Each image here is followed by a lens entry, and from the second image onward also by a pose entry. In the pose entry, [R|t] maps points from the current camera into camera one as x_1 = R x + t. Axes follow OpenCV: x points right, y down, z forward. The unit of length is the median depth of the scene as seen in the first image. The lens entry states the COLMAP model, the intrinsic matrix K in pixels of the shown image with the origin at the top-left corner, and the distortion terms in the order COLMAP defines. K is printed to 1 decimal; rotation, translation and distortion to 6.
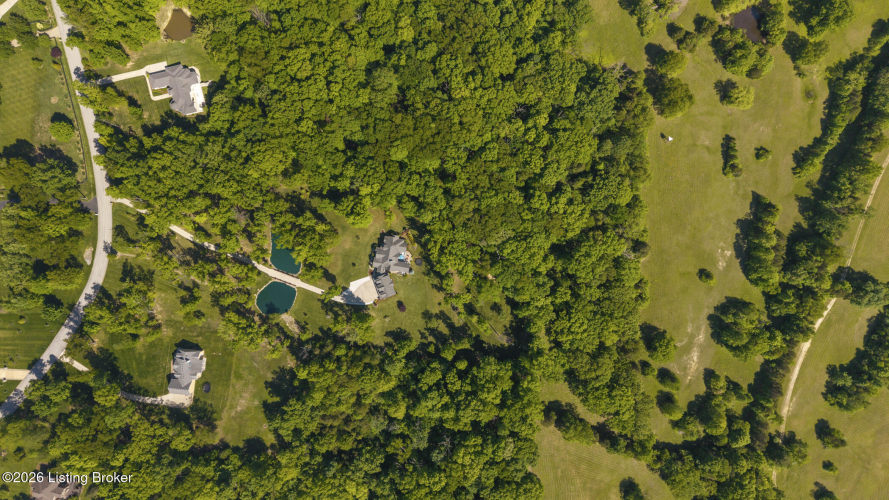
lens RADIAL K [[616.5, 0, 443.9], [0, 616.5, 251.6], [0, 0, 1]] dist [0.017828, -0.012691]
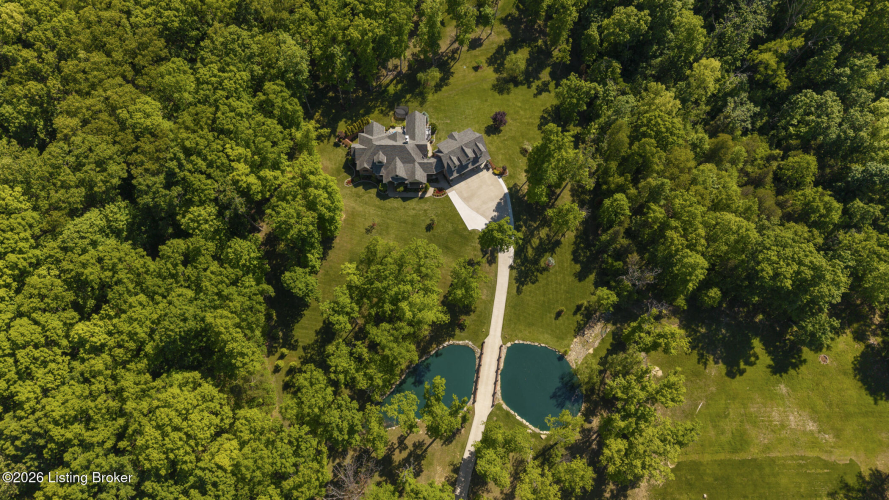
lens RADIAL K [[616.5, 0, 444.3], [0, 616.5, 252.6], [0, 0, 1]] dist [0.017828, -0.012691]
pose [[-0.187637, -0.923171, 0.335482, -0.321293], [0.982005, -0.168872, 0.084545, -0.010409], [-0.021396, 0.345309, 0.938245, 0.571378]]
